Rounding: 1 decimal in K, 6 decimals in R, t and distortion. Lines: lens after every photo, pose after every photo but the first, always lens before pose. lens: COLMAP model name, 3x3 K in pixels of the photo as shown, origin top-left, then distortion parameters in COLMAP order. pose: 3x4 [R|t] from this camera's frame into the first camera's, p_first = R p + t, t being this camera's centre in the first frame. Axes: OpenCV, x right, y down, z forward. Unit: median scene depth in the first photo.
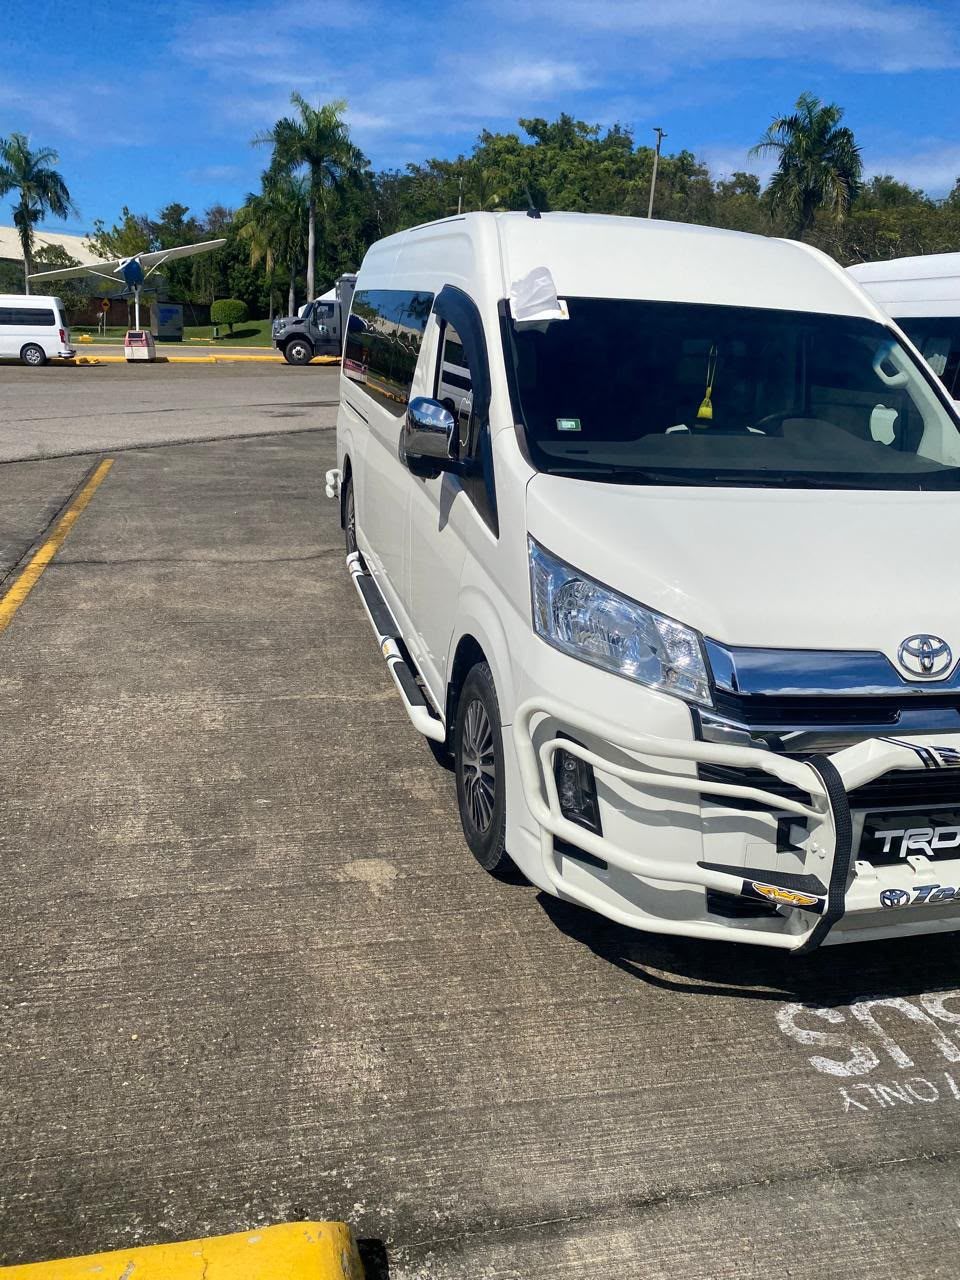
lens RADIAL K [[962.8, 0, 482.5], [0, 962.8, 640.2], [0, 0, 1]] dist [0.072194, -0.100859]
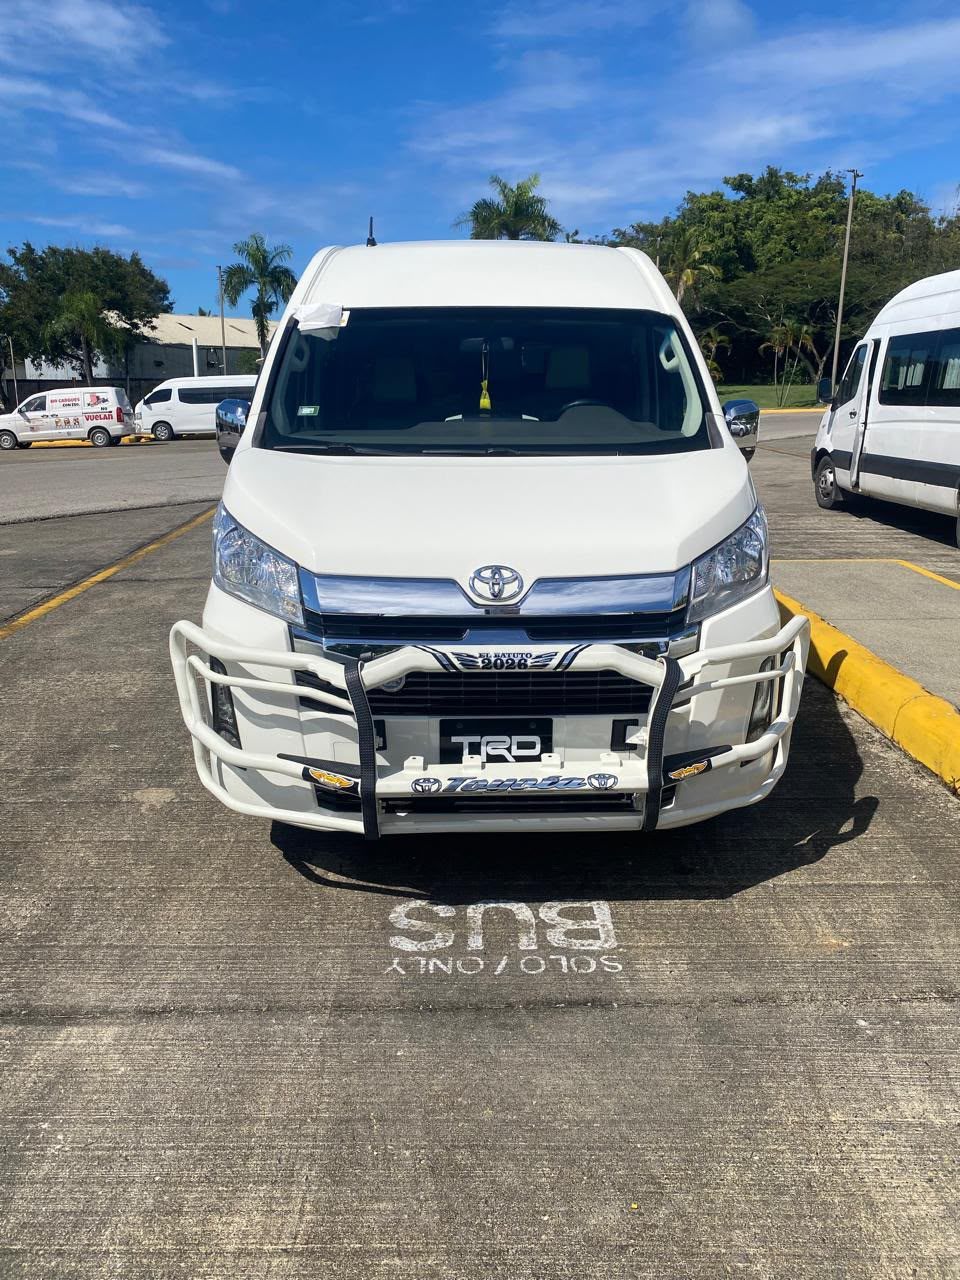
lens RADIAL K [[962.8, 0, 482.5], [0, 962.8, 640.2], [0, 0, 1]] dist [0.072194, -0.100859]
pose [[0.976863, -0.001332, -0.213862, 0.466702], [-0.011291, 0.998265, -0.057792, 0.101446], [0.213568, 0.058869, 0.975153, -0.068282]]
